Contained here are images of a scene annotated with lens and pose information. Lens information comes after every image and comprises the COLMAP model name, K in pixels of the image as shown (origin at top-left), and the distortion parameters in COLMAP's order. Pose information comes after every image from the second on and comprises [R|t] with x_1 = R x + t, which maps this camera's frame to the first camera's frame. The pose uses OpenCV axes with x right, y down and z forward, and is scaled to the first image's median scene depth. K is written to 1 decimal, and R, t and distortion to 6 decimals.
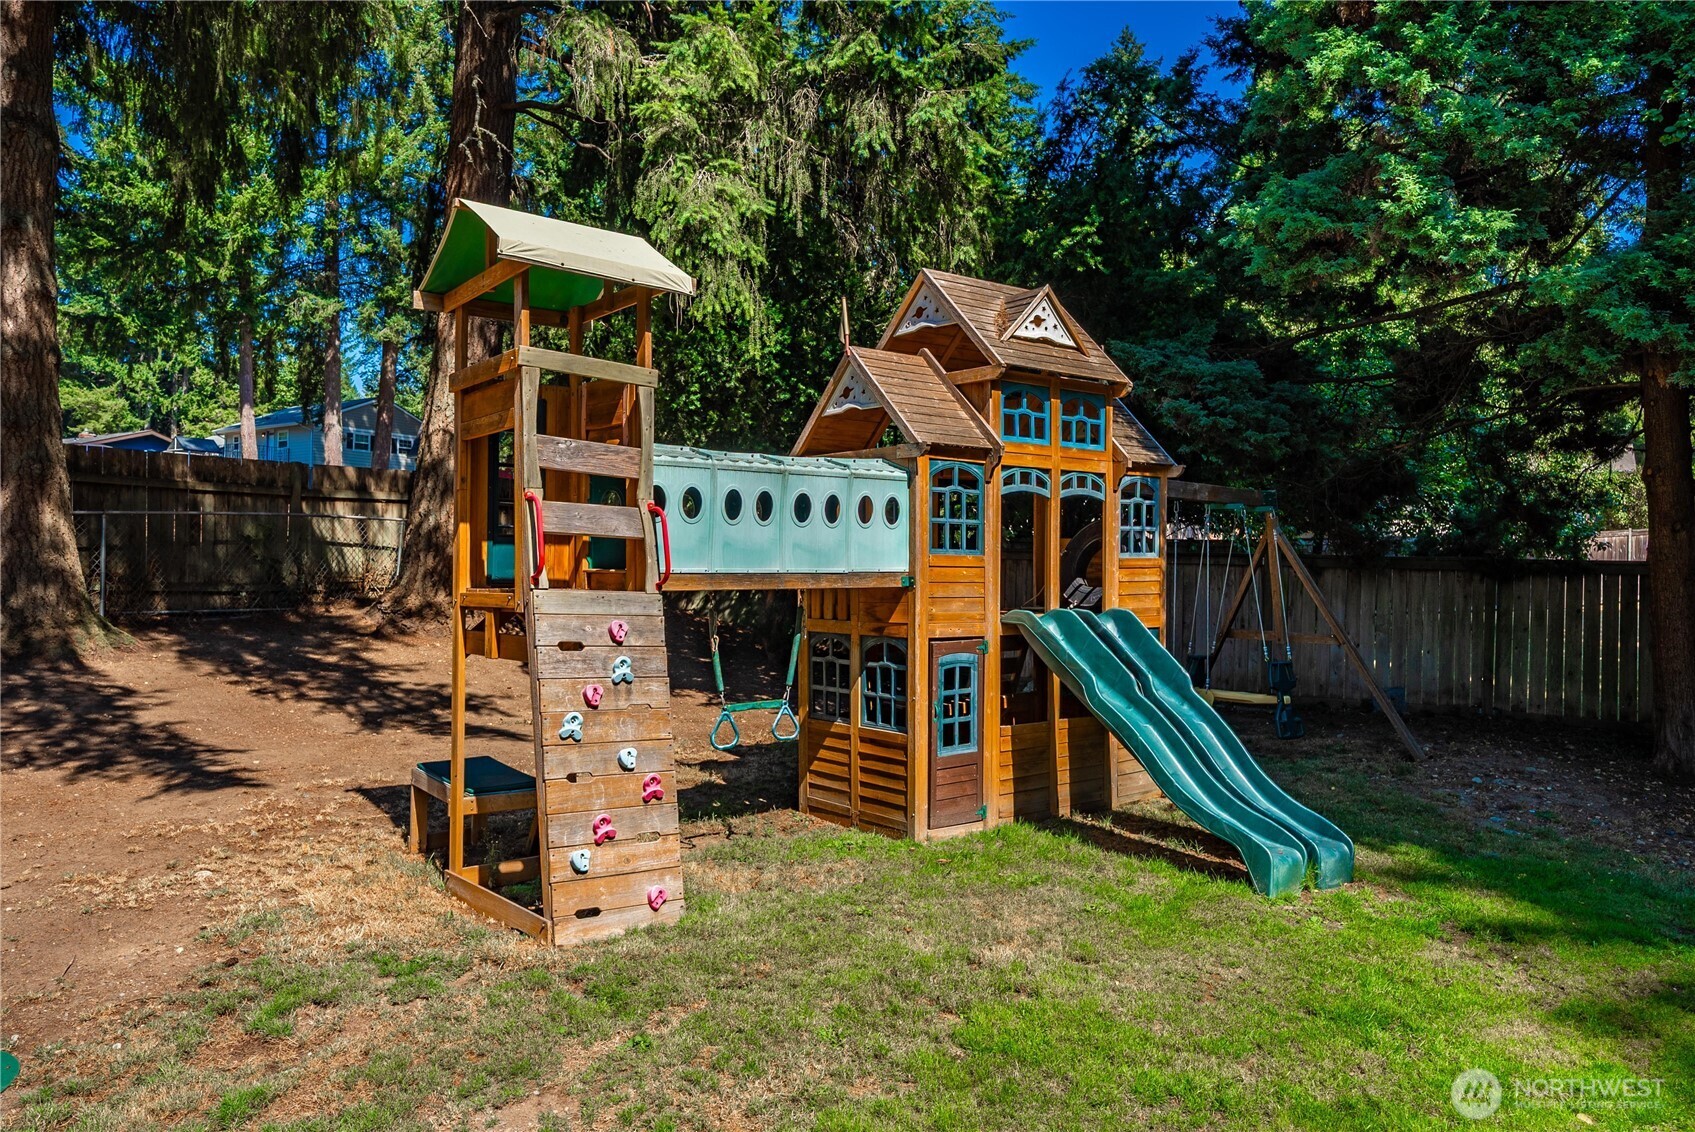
lens RADIAL K [[1180.0, 0, 846.4], [0, 1180.0, 572.2], [0, 0, 1]] dist [0.008928, 0.000309]
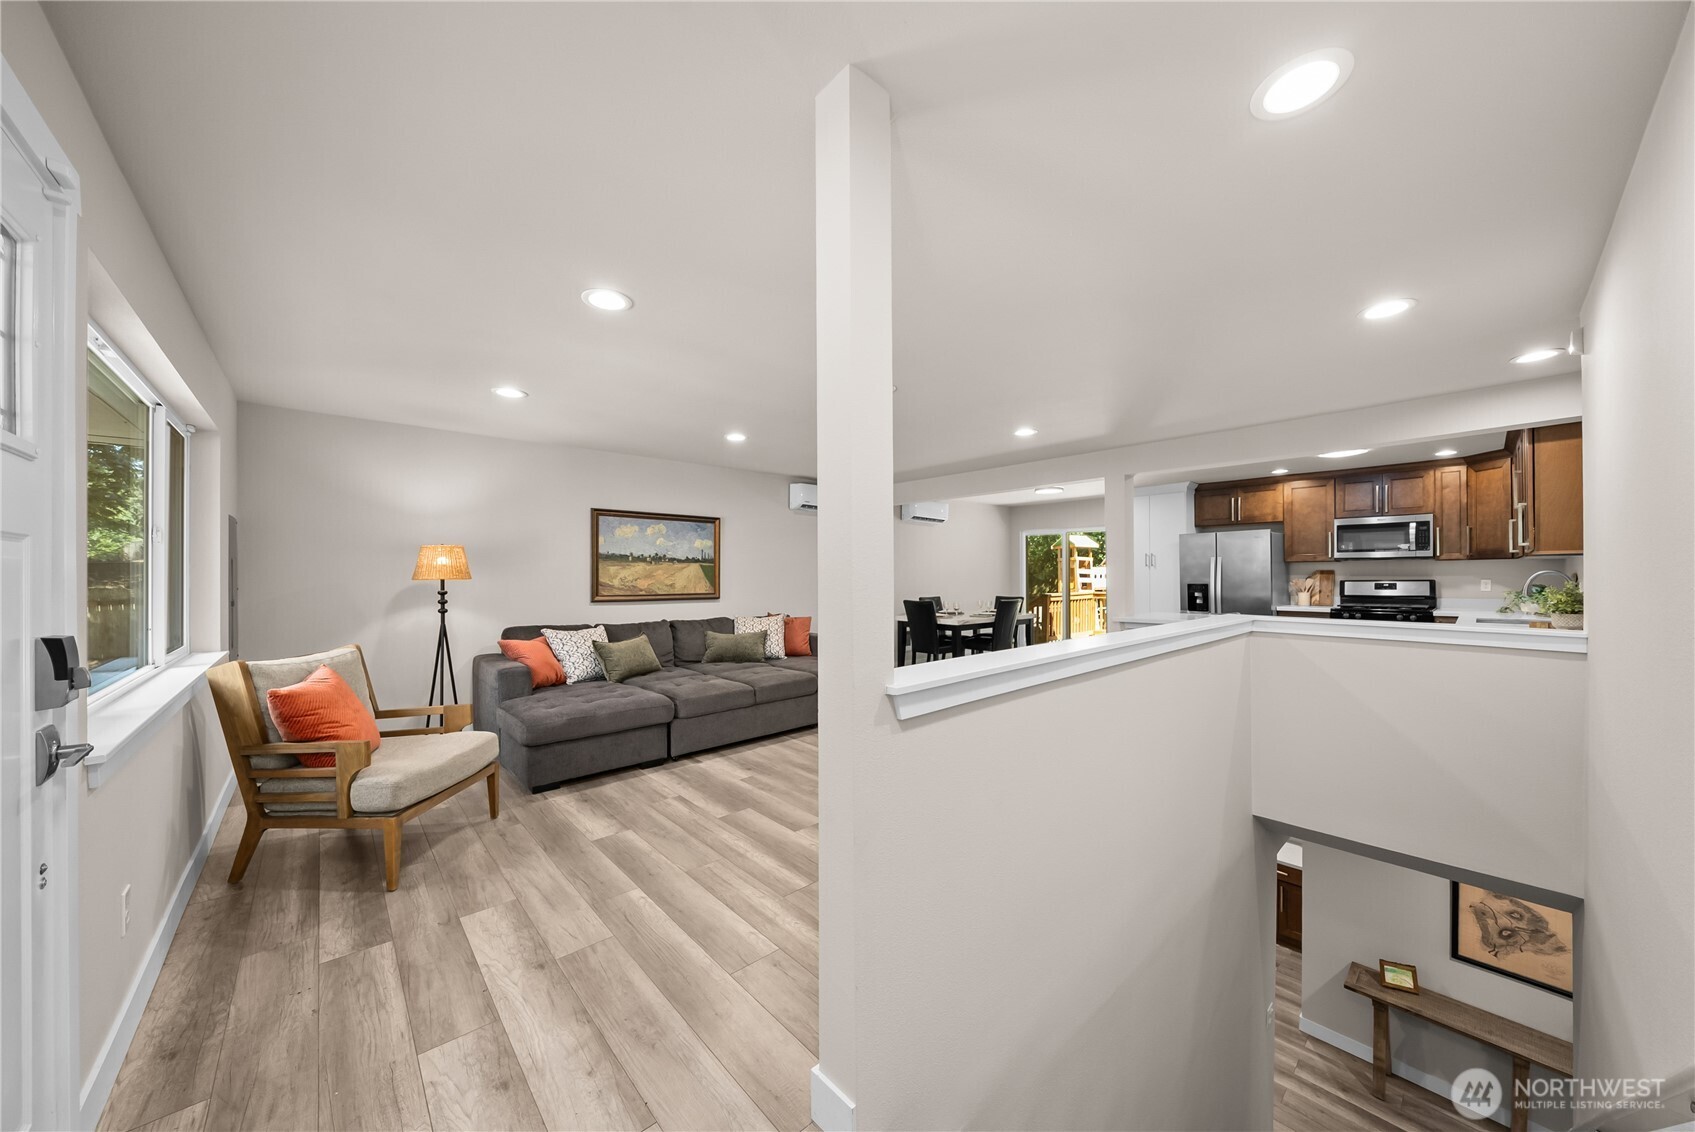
lens RADIAL K [[611.5, 0, 849.1], [0, 611.5, 572.7], [0, 0, 1]] dist [-0.003548, -0.000474]
pose [[0.960748, -0.022089, -0.276543, -0.438407], [0.020365, 0.999751, -0.009107, -0.066067], [0.276675, 0.003117, 0.960959, -2.304205]]
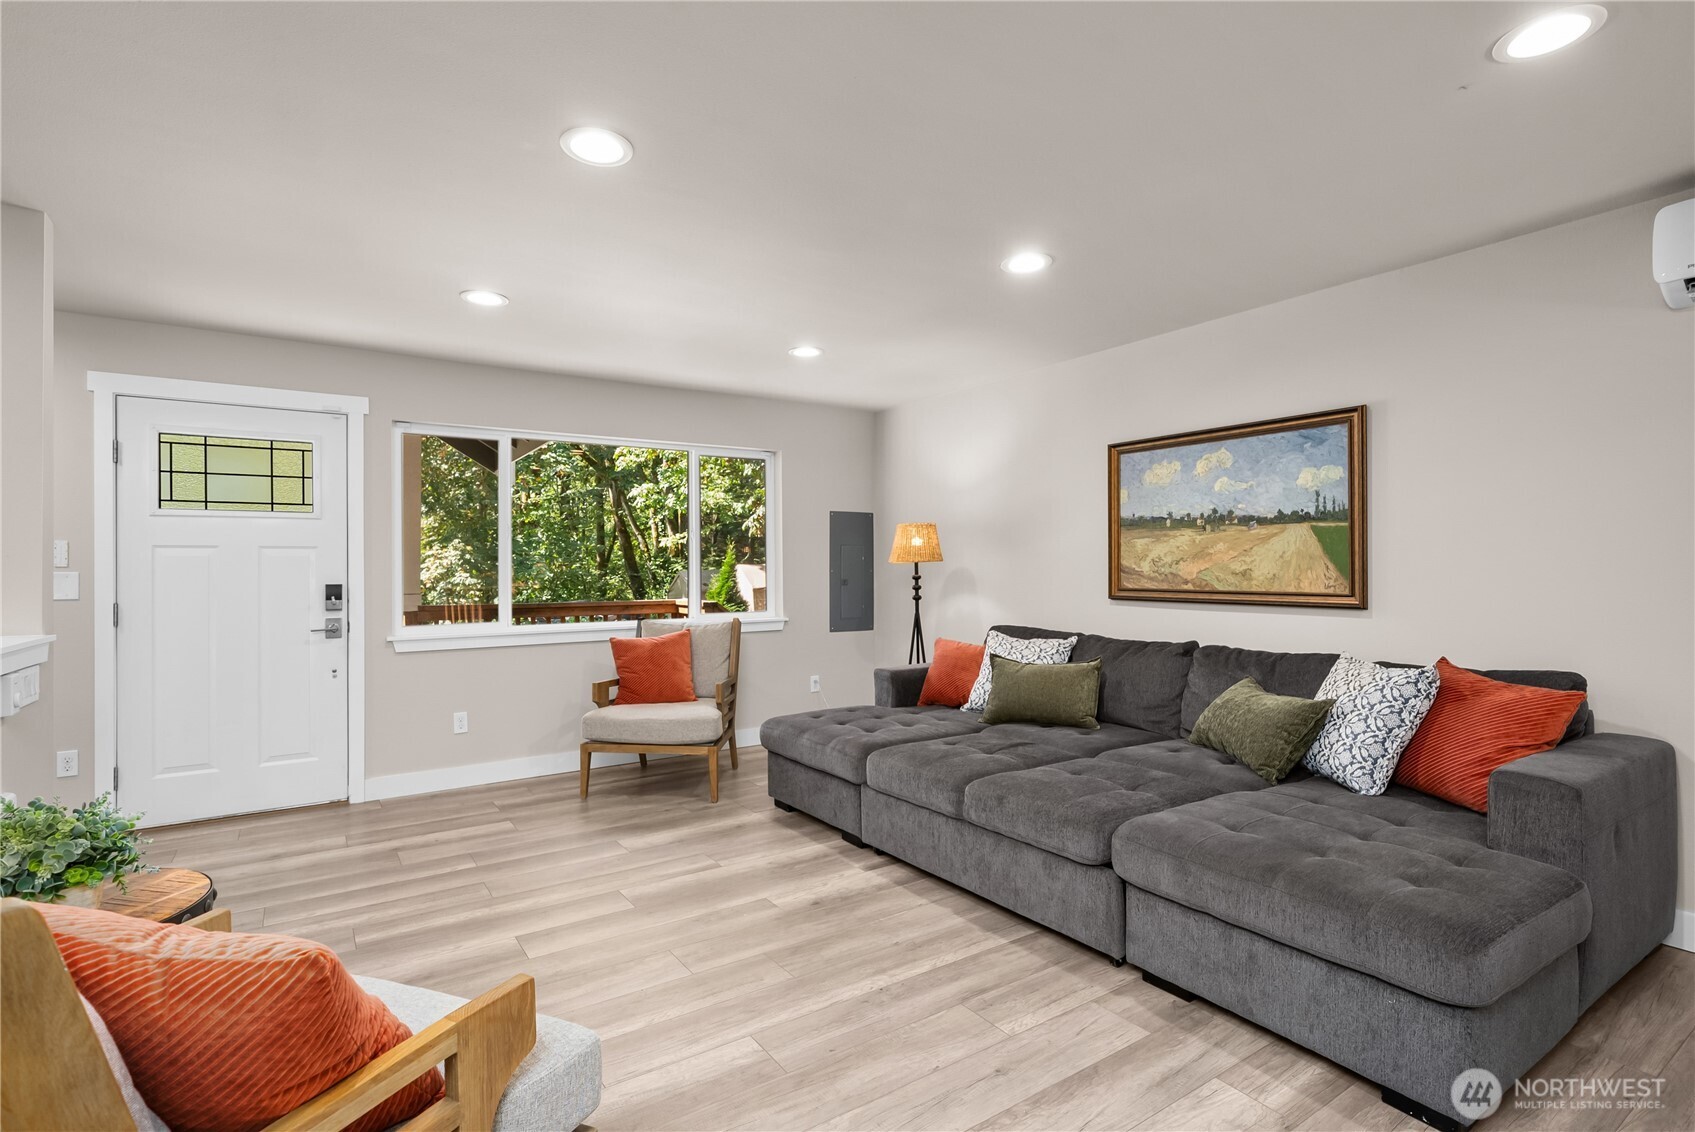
lens RADIAL K [[805.0, 0, 829.1], [0, 805.0, 570.9], [0, 0, 1]] dist [-0.003387, 0.000661]
pose [[-0.422631, -0.012905, -0.906210, -0.267857], [-0.000152, 0.999900, -0.014168, -0.051908], [0.906302, -0.005850, -0.422591, -1.340378]]
